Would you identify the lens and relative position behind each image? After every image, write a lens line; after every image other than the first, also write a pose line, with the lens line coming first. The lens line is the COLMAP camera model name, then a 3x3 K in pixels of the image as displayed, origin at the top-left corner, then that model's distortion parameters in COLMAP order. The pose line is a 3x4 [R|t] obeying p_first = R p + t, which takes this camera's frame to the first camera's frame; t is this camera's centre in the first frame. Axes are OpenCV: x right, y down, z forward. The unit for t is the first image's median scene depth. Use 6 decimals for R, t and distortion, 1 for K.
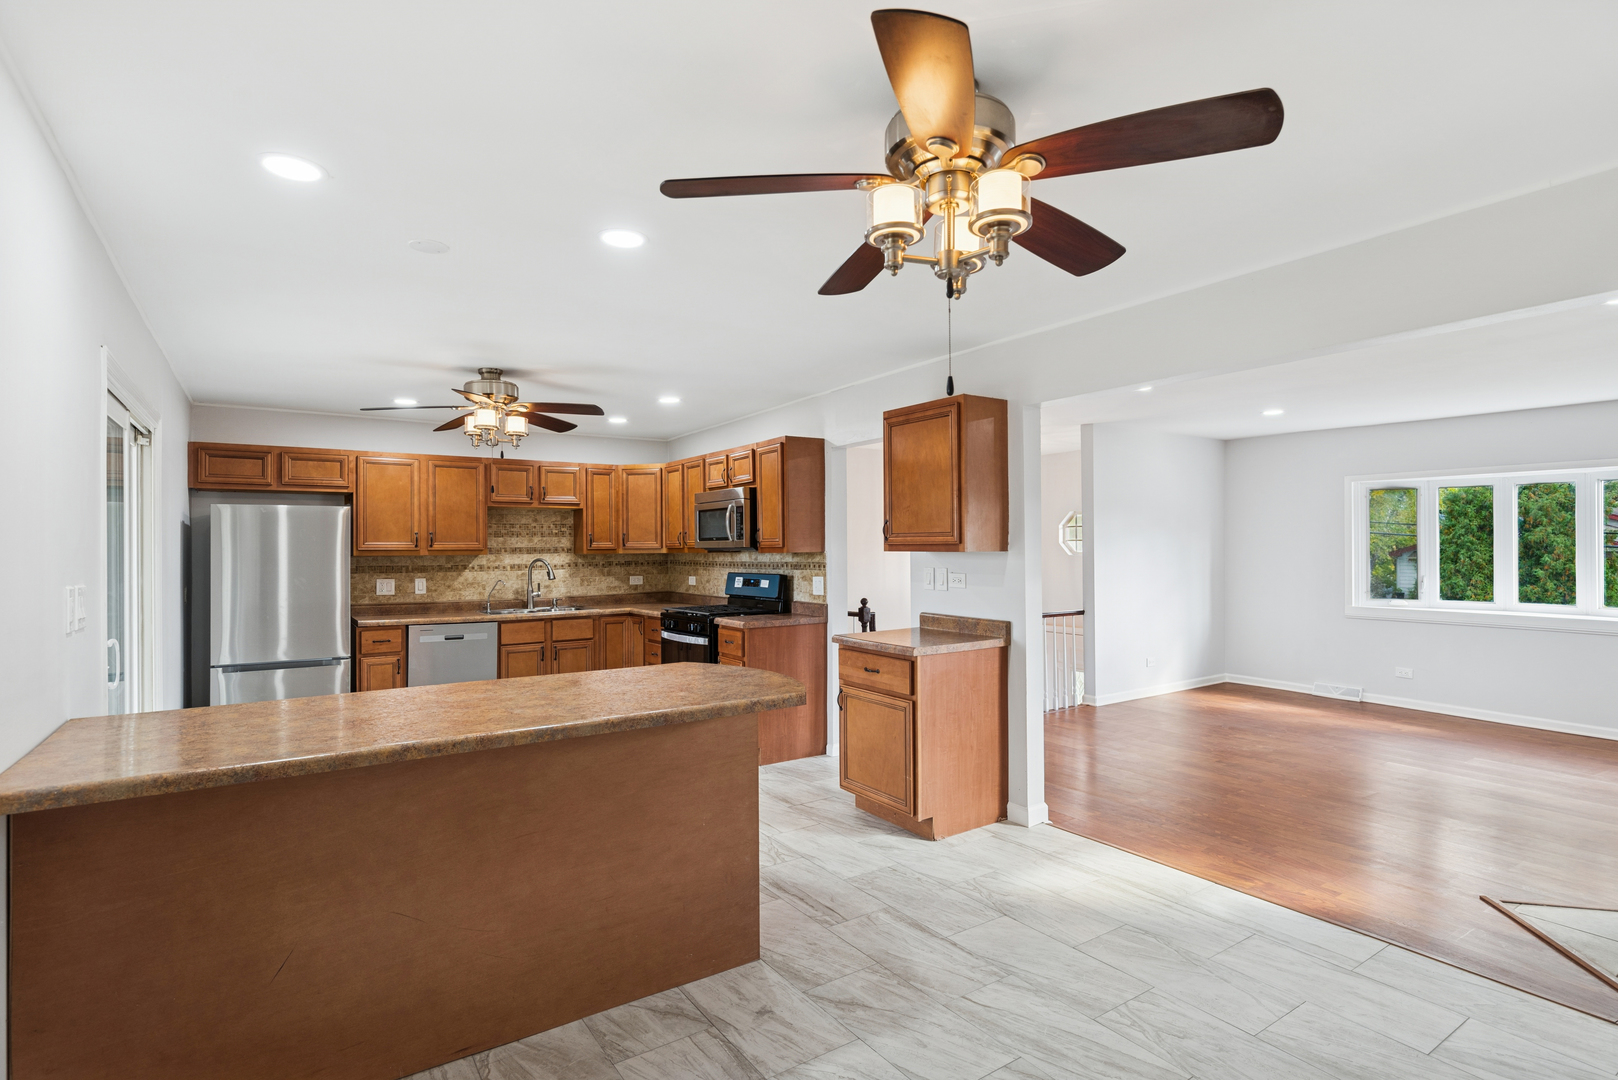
lens RADIAL K [[801.6, 0, 810.9], [0, 801.6, 528.7], [0, 0, 1]] dist [0.001235, -0.000069]
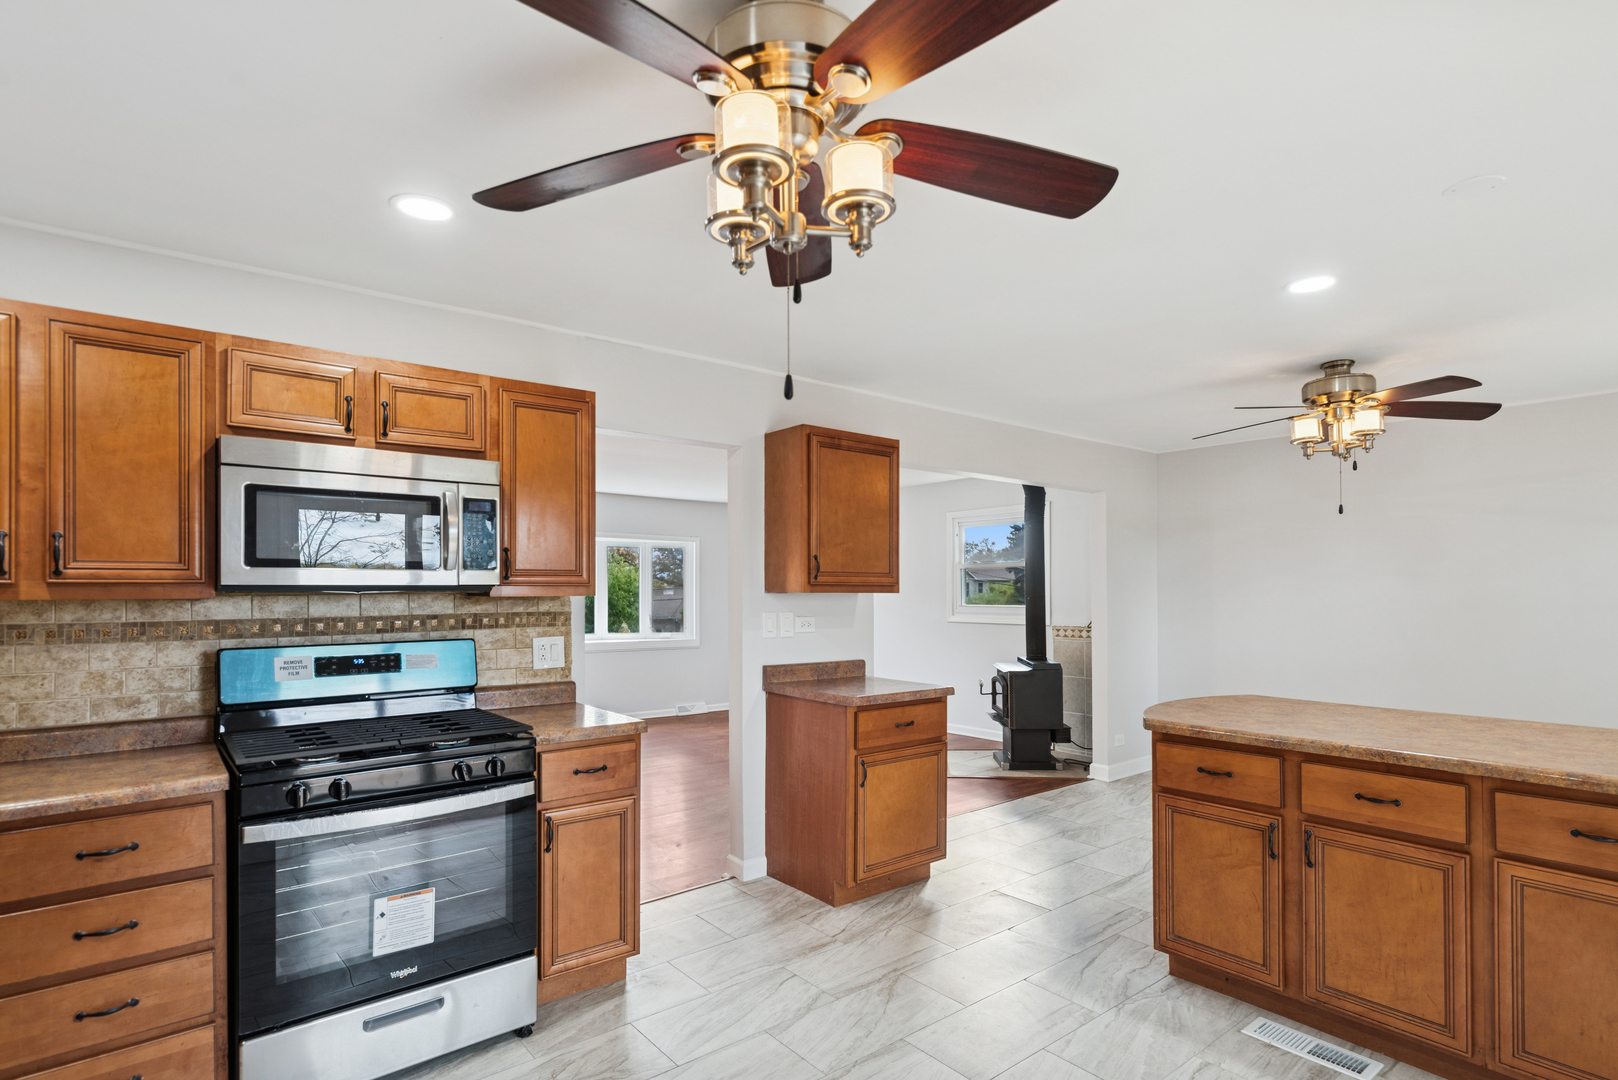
lens RADIAL K [[811.1, 0, 807.9], [0, 811.1, 587.0], [0, 0, 1]] dist [-0.000058, 0.000182]
pose [[-0.085008, 0.013235, 0.996292, -0.591500], [-0.020059, 0.999686, -0.014991, 0.027952], [-0.996178, -0.021259, -0.084716, 0.854704]]
